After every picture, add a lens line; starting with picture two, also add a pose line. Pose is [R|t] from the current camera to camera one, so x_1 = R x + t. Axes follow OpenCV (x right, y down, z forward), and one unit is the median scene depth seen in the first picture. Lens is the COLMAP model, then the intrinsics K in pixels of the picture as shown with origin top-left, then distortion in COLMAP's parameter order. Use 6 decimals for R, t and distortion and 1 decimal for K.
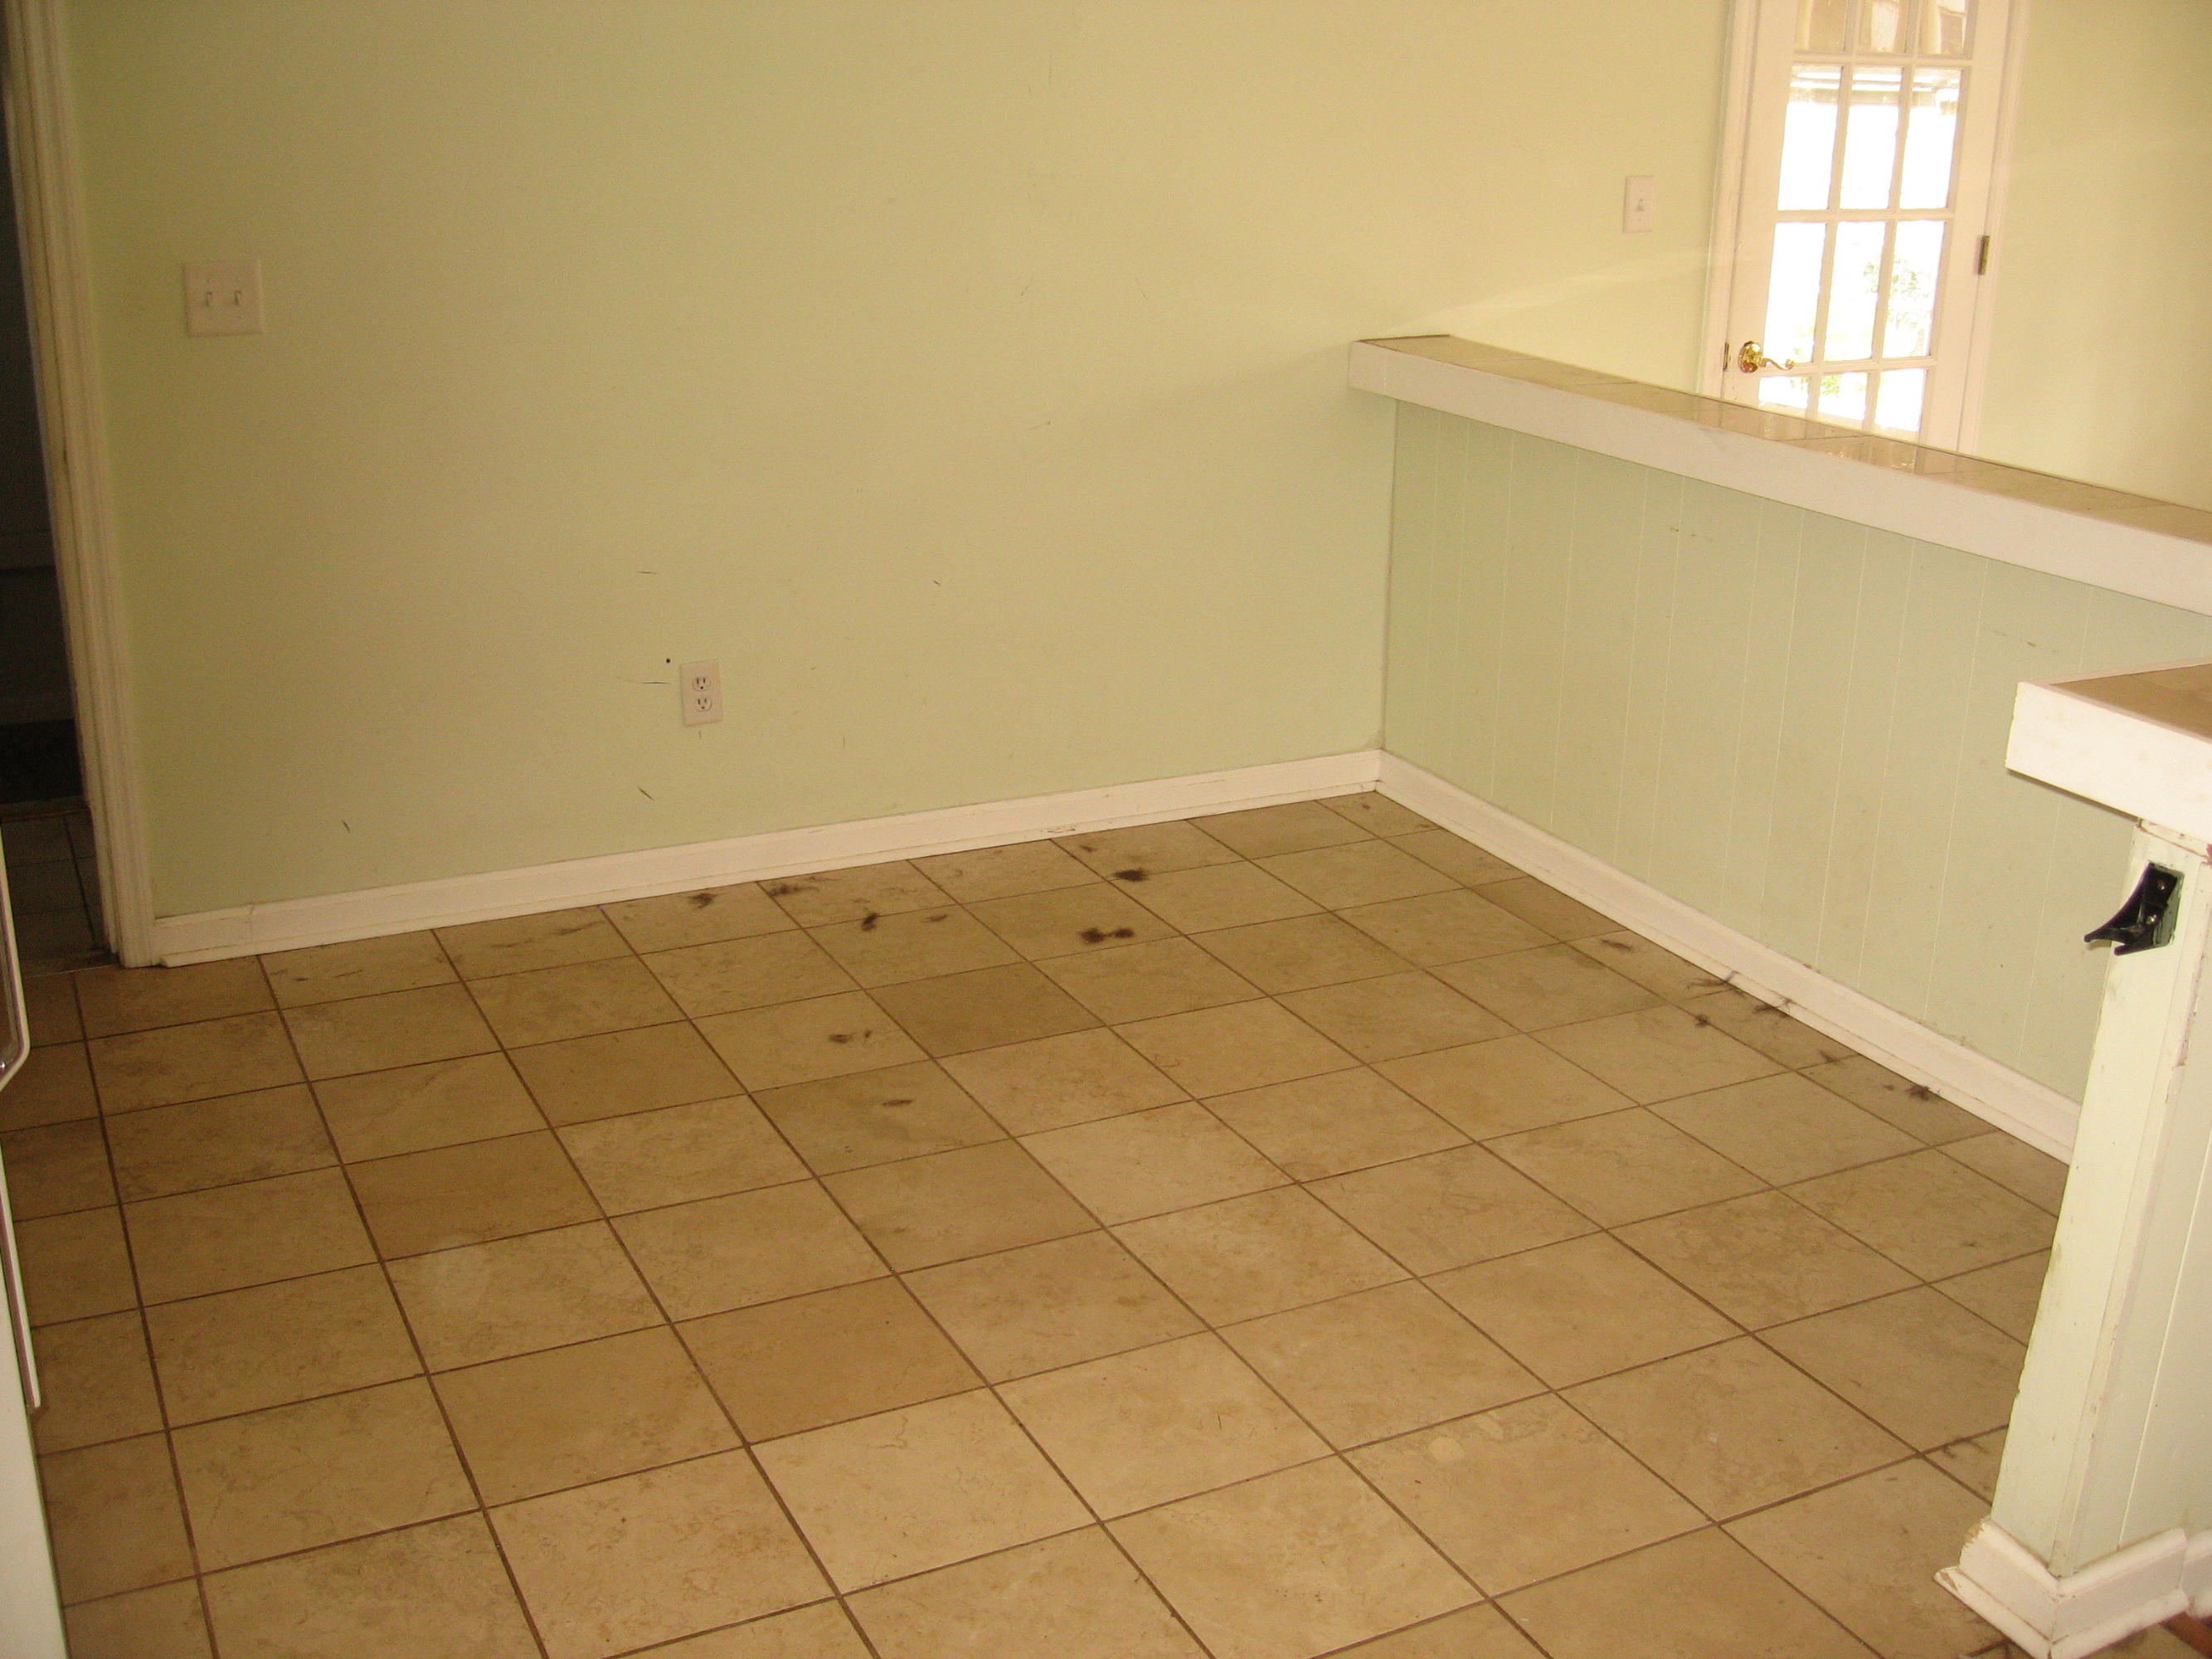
lens RADIAL K [[2391.3, 0, 1106.0], [0, 2391.3, 829.5], [0, 0, 1]] dist [-0.137026, 0.128211]
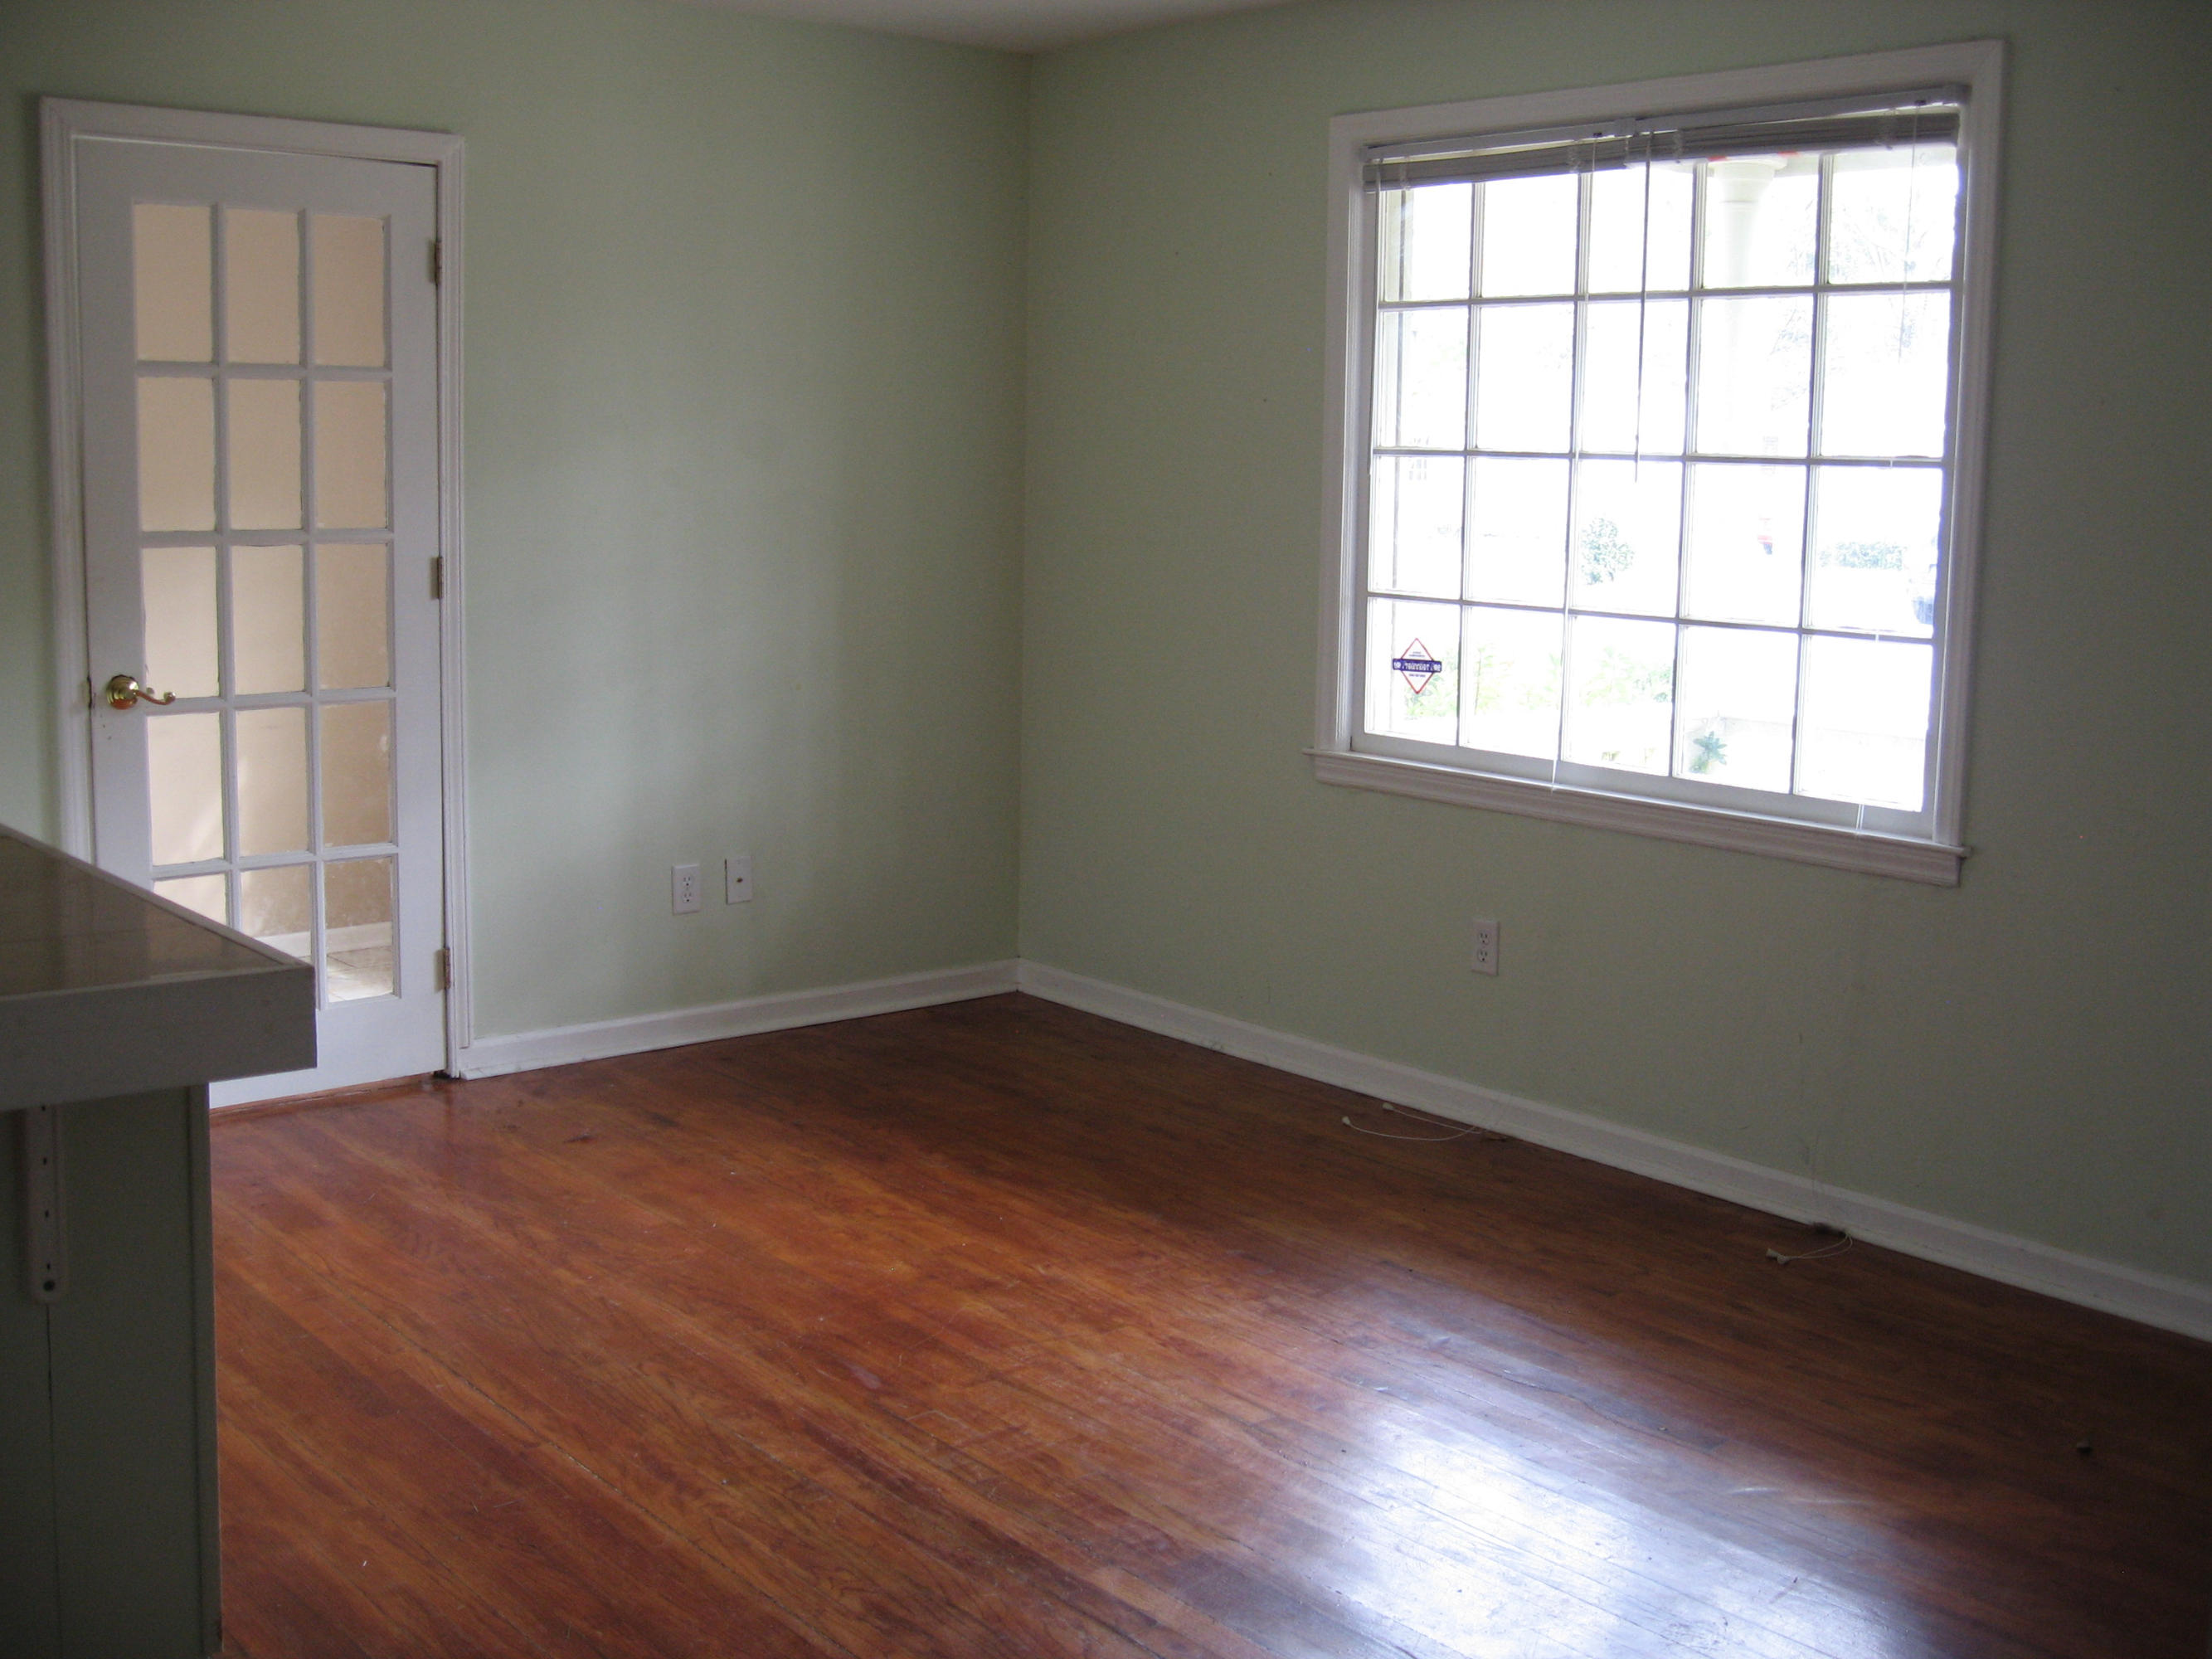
lens RADIAL K [[2391.3, 0, 1106.0], [0, 2391.3, 829.5], [0, 0, 1]] dist [-0.137026, 0.128211]
pose [[0.972800, -0.031068, 0.229553, 0.547301], [0.068893, 0.984927, -0.158656, 0.027158], [-0.221164, 0.170155, 0.960278, 0.071978]]
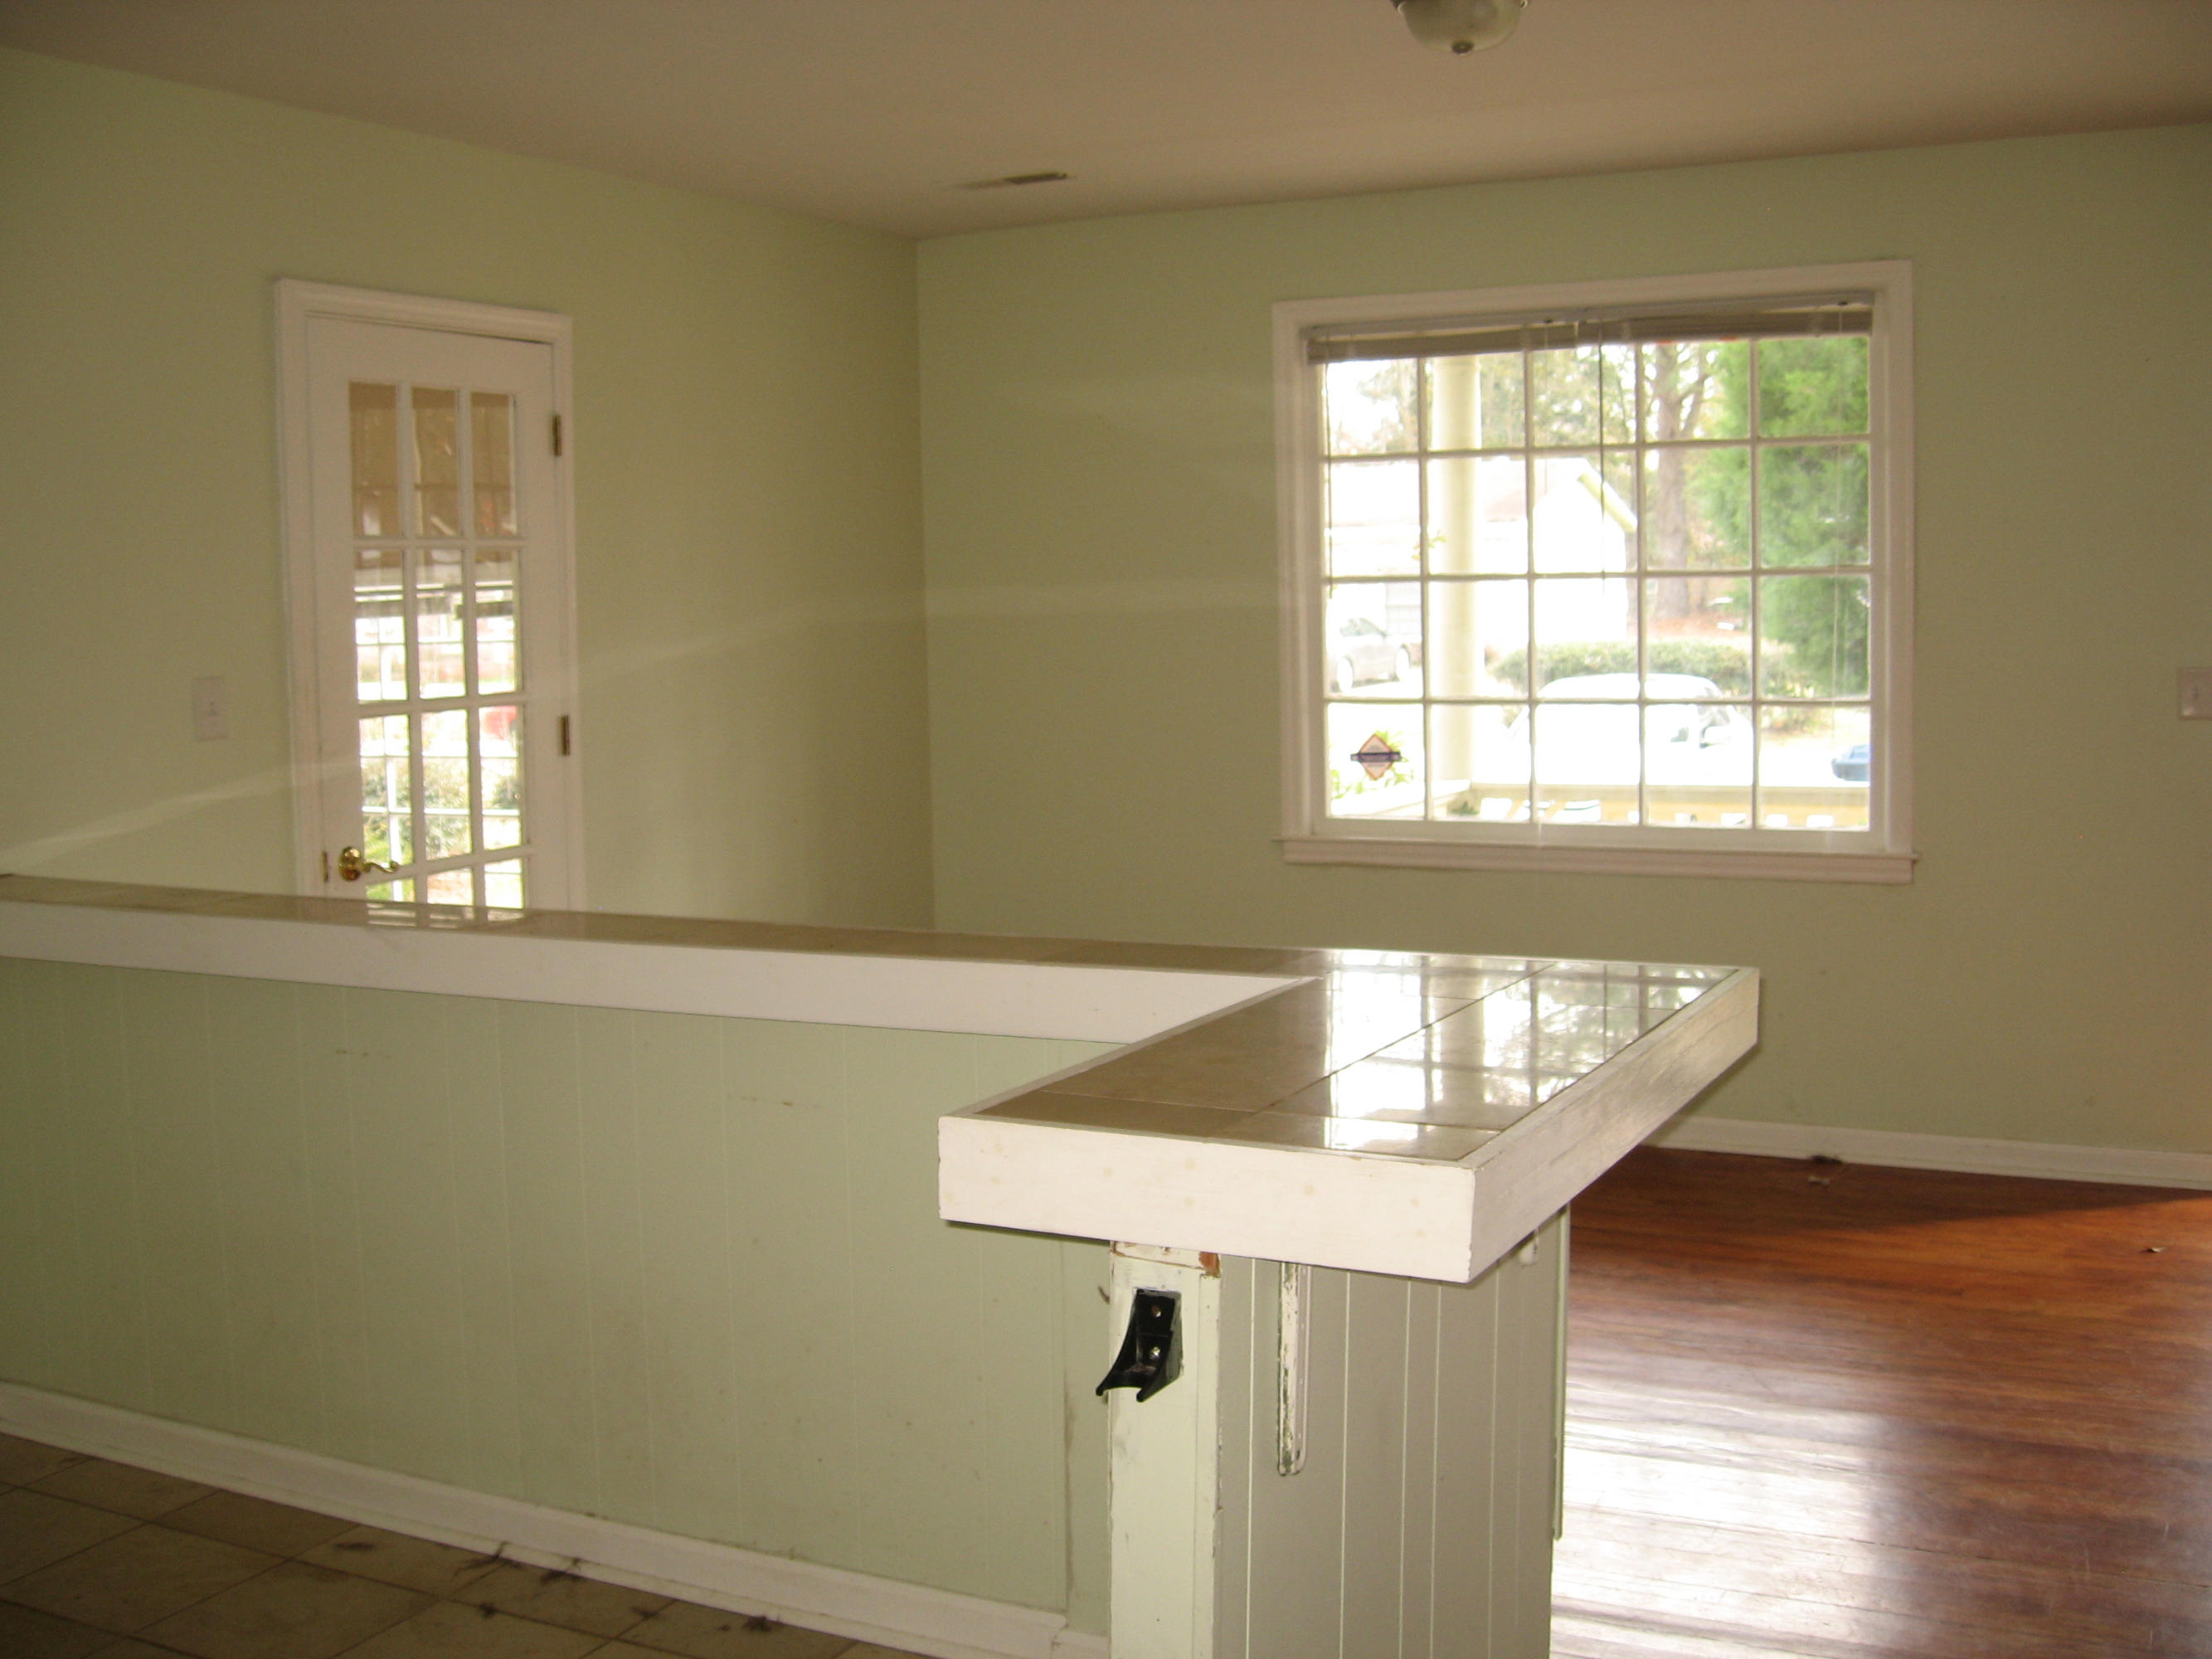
lens RADIAL K [[2391.3, 0, 1106.0], [0, 2391.3, 829.5], [0, 0, 1]] dist [-0.137026, 0.128211]
pose [[0.804181, -0.092798, 0.587096, -0.034276], [0.223626, 0.962401, -0.154195, -0.008631], [-0.550712, 0.255291, 0.794696, 0.137922]]
